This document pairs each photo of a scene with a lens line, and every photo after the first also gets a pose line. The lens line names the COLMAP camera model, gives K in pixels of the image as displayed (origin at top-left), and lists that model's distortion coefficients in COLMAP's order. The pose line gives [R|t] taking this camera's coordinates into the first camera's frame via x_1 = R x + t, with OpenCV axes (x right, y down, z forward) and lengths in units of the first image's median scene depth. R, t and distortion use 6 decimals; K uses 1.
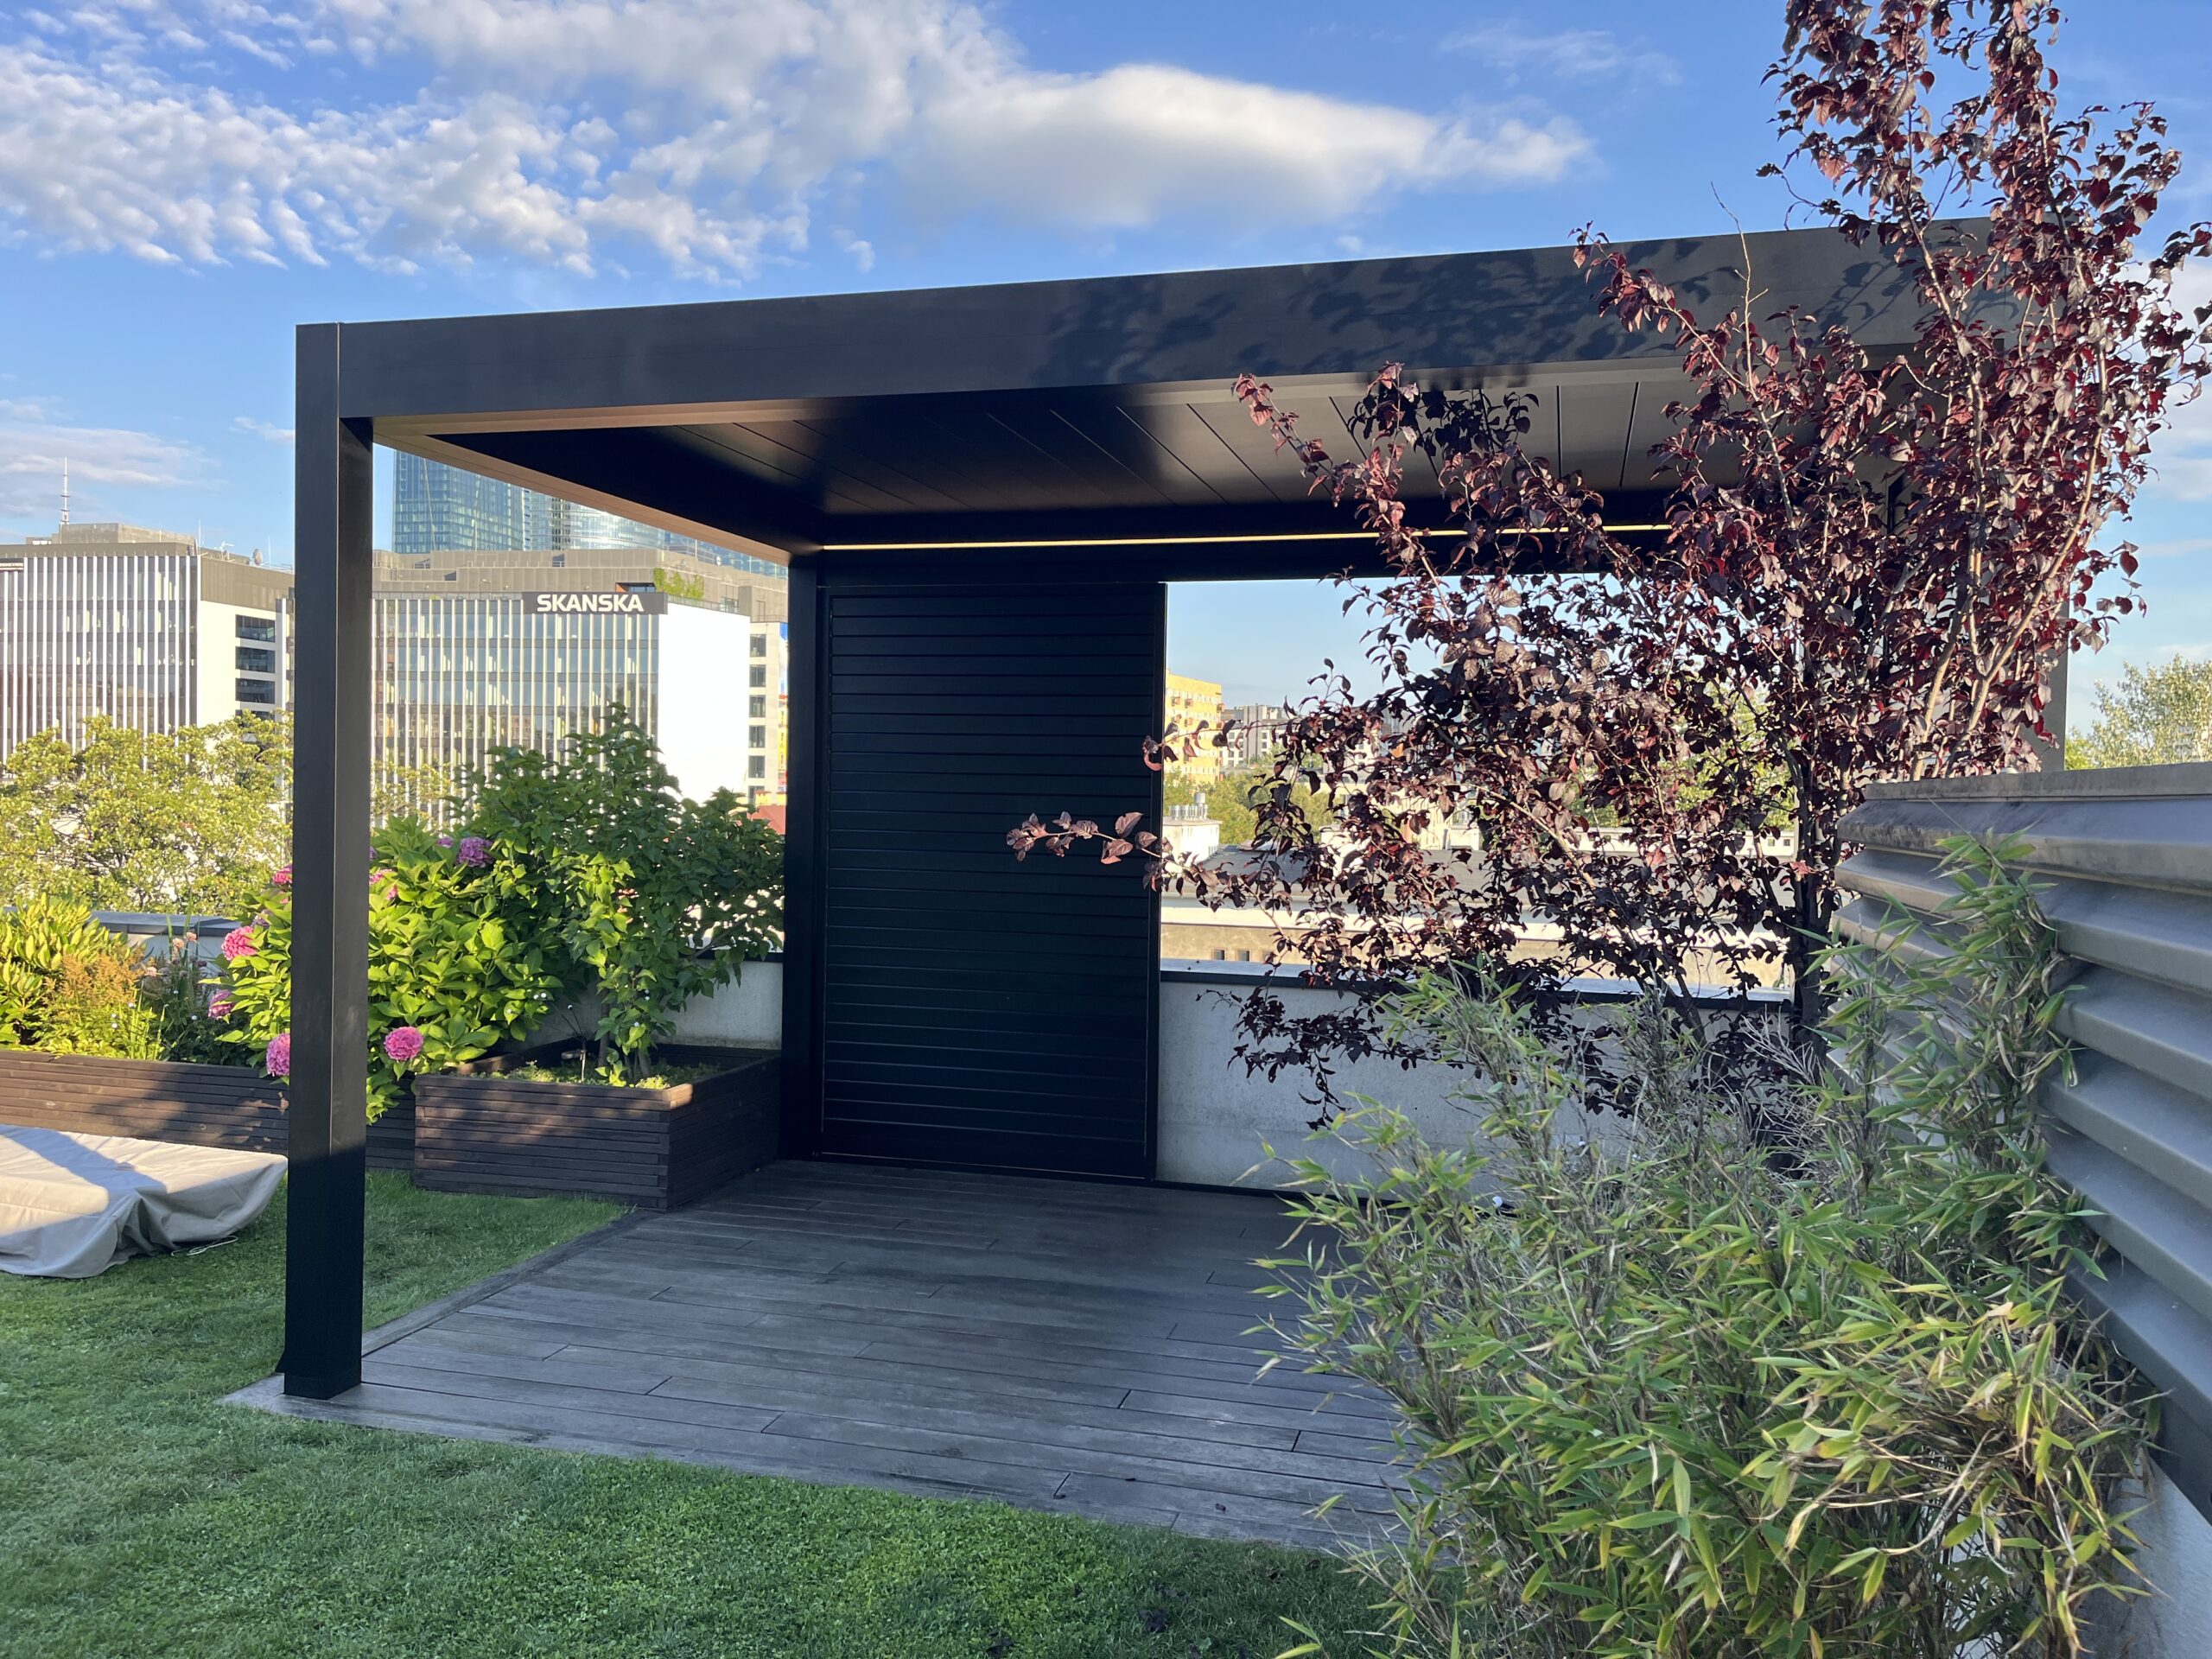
lens RADIAL K [[1668.6, 0, 1105.3], [0, 1668.6, 818.3], [0, 0, 1]] dist [0.074171, -0.108786]
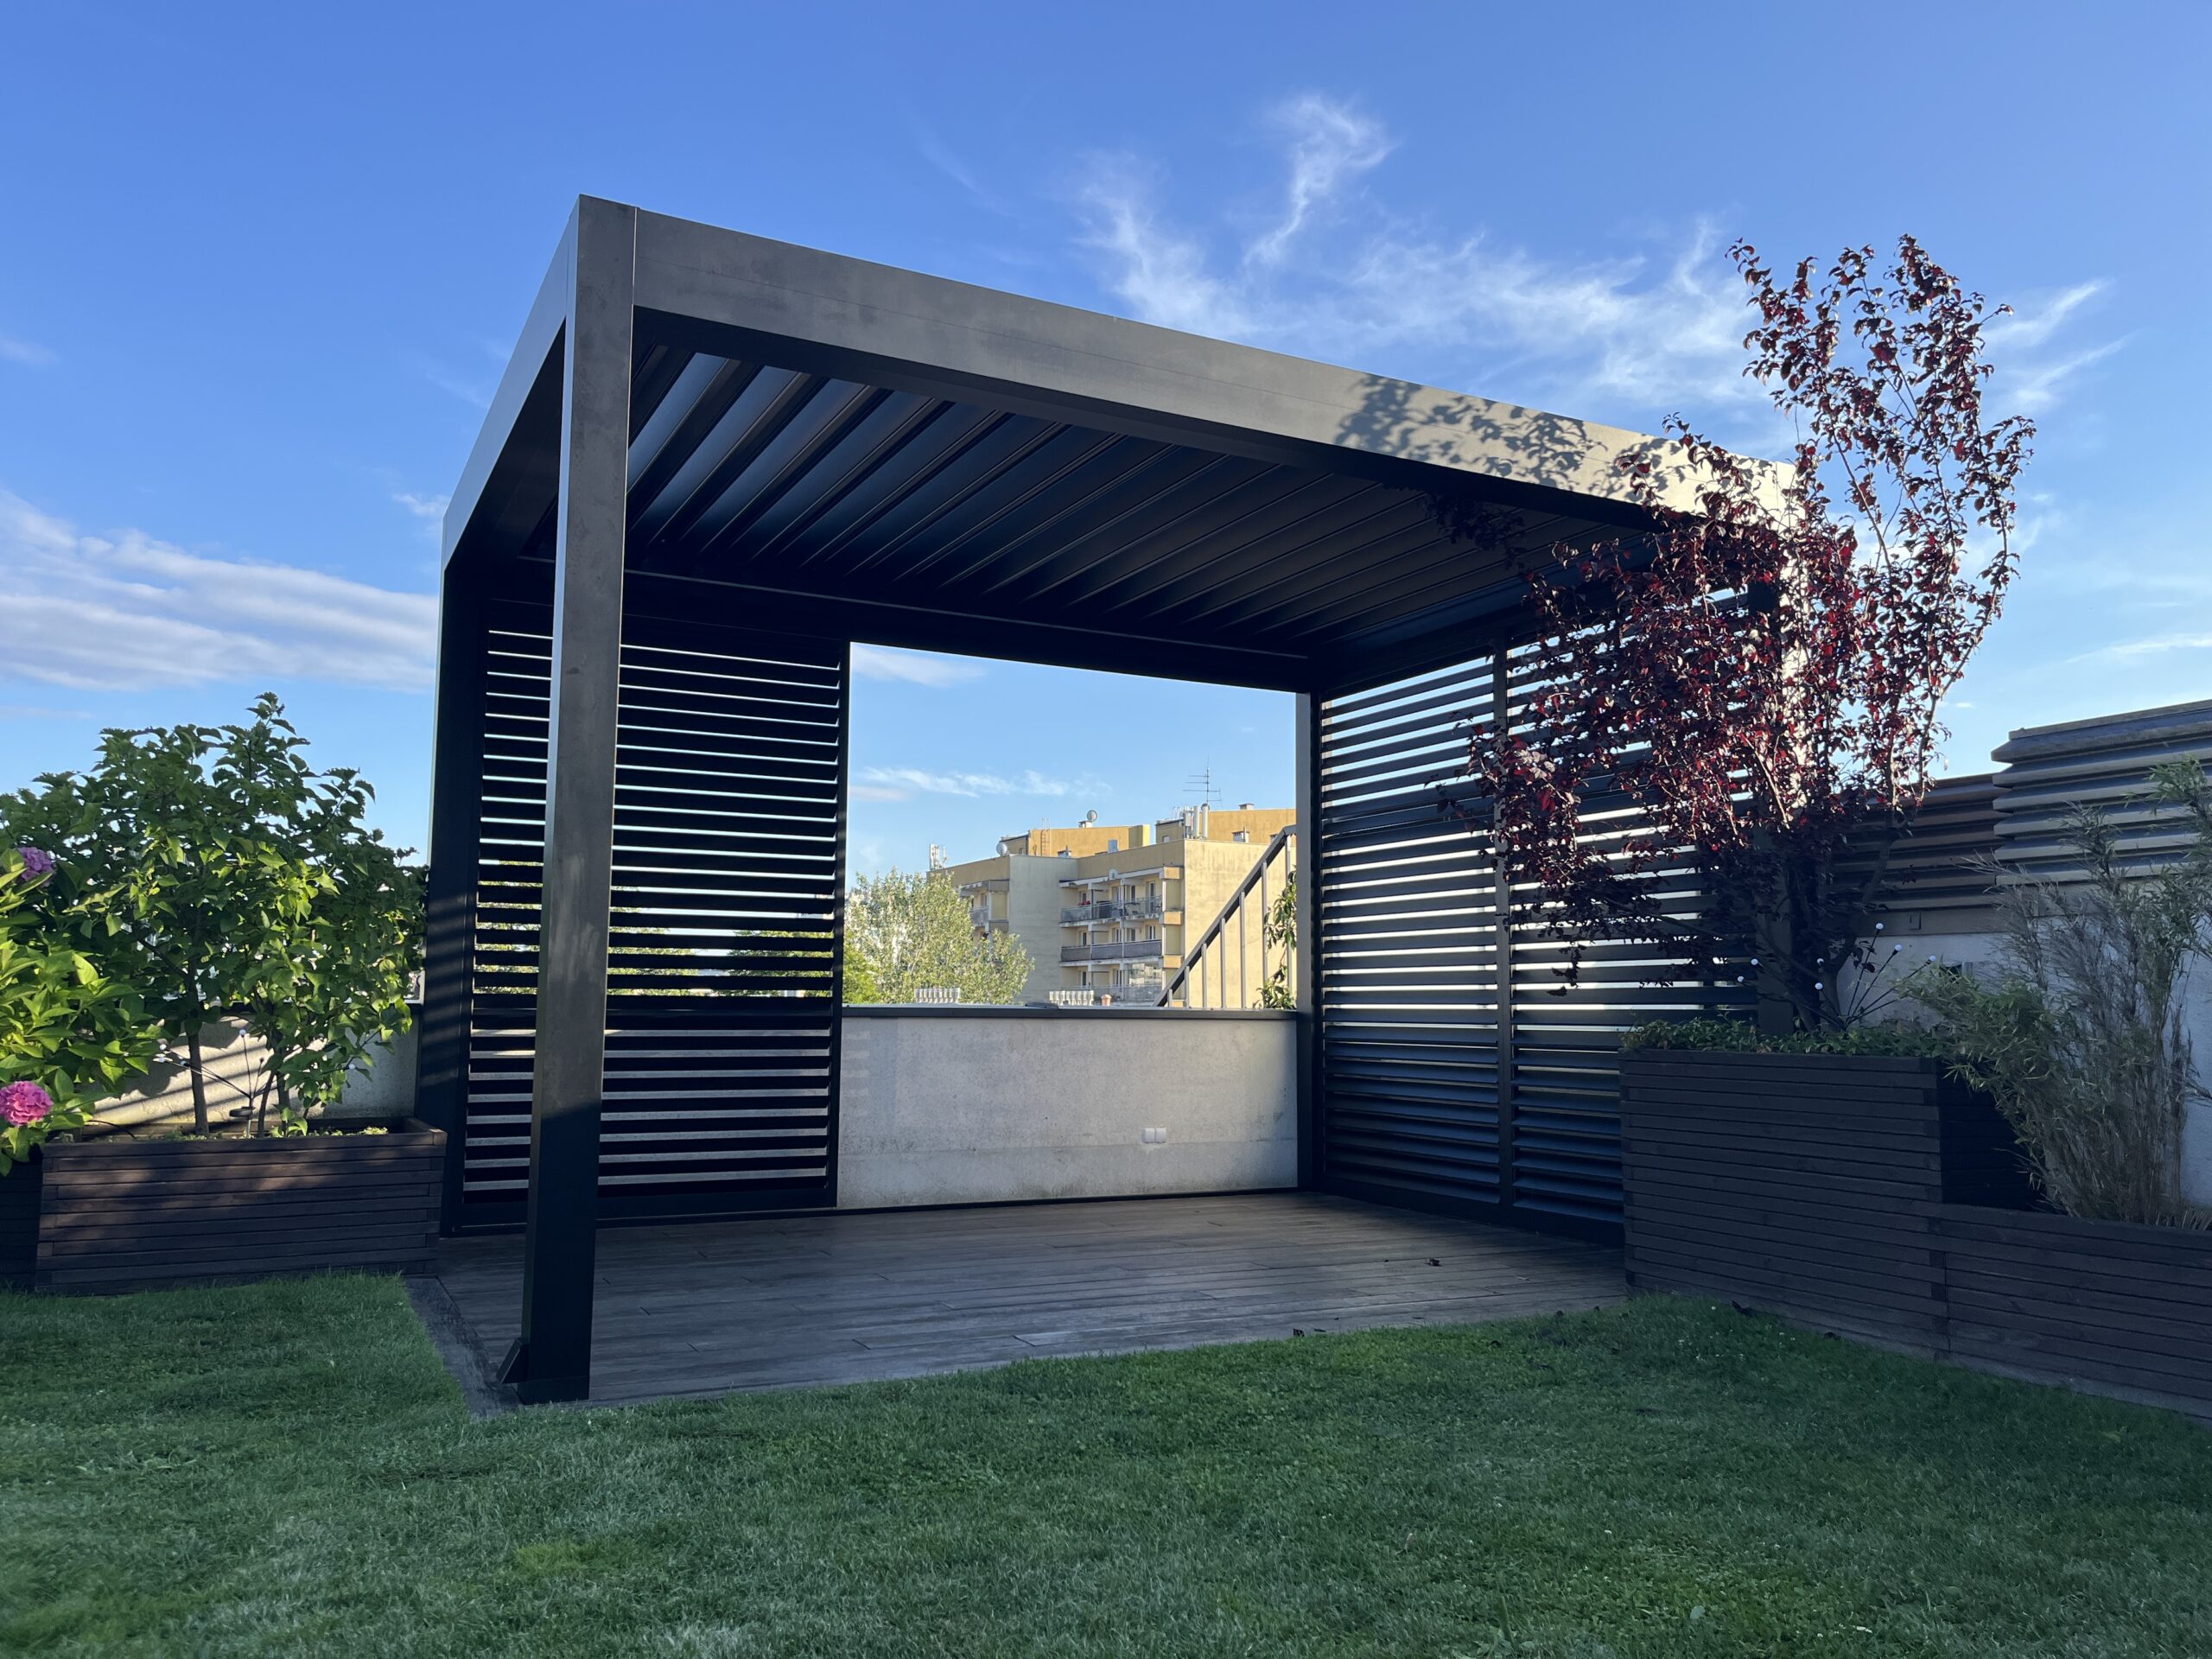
lens RADIAL K [[1673.0, 0, 1107.7], [0, 1673.0, 821.0], [0, 0, 1]] dist [0.066957, -0.090443]
pose [[0.735414, 0.064529, 0.674539, -0.561466], [0.017823, 0.993269, -0.114452, 0.100265], [-0.677384, 0.096192, 0.729314, 0.109455]]
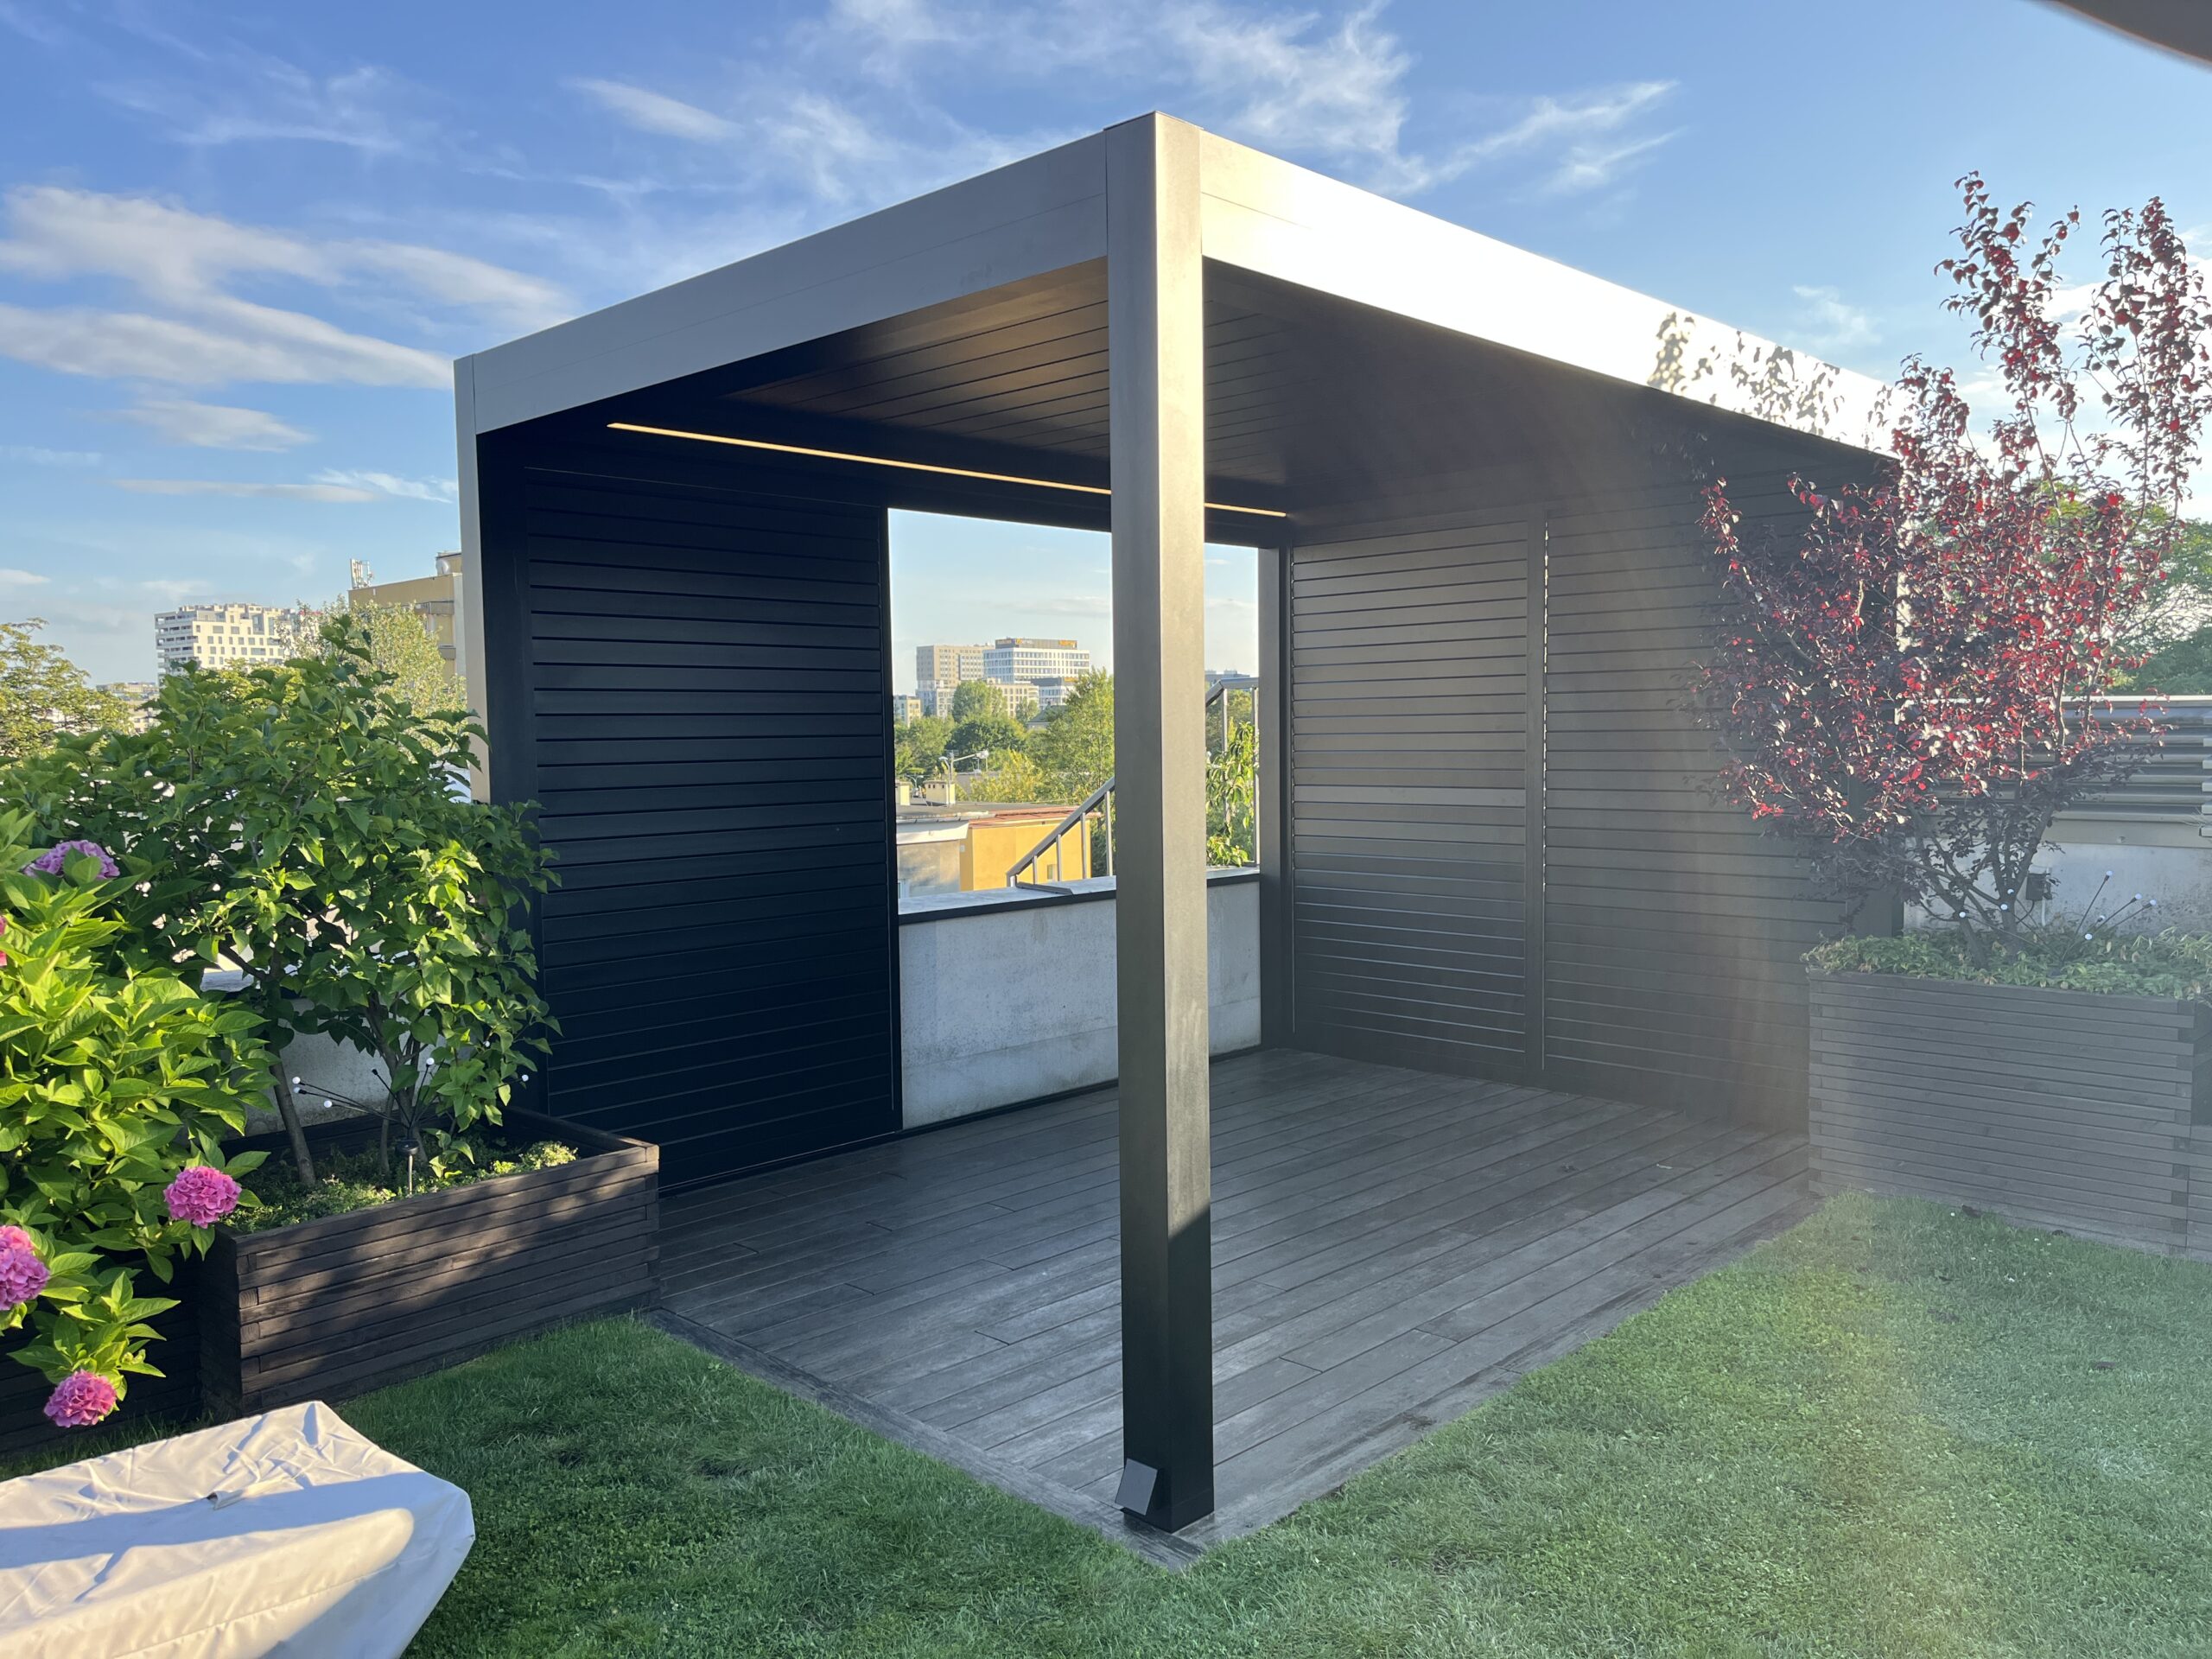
lens RADIAL K [[1673.2, 0, 1114.8], [0, 1673.2, 824.2], [0, 0, 1]] dist [0.074475, -0.108234]
pose [[0.476448, -0.075941, 0.875917, -0.747475], [0.038100, 0.997110, 0.065724, -0.019590], [-0.878377, 0.002059, 0.477965, 0.429417]]
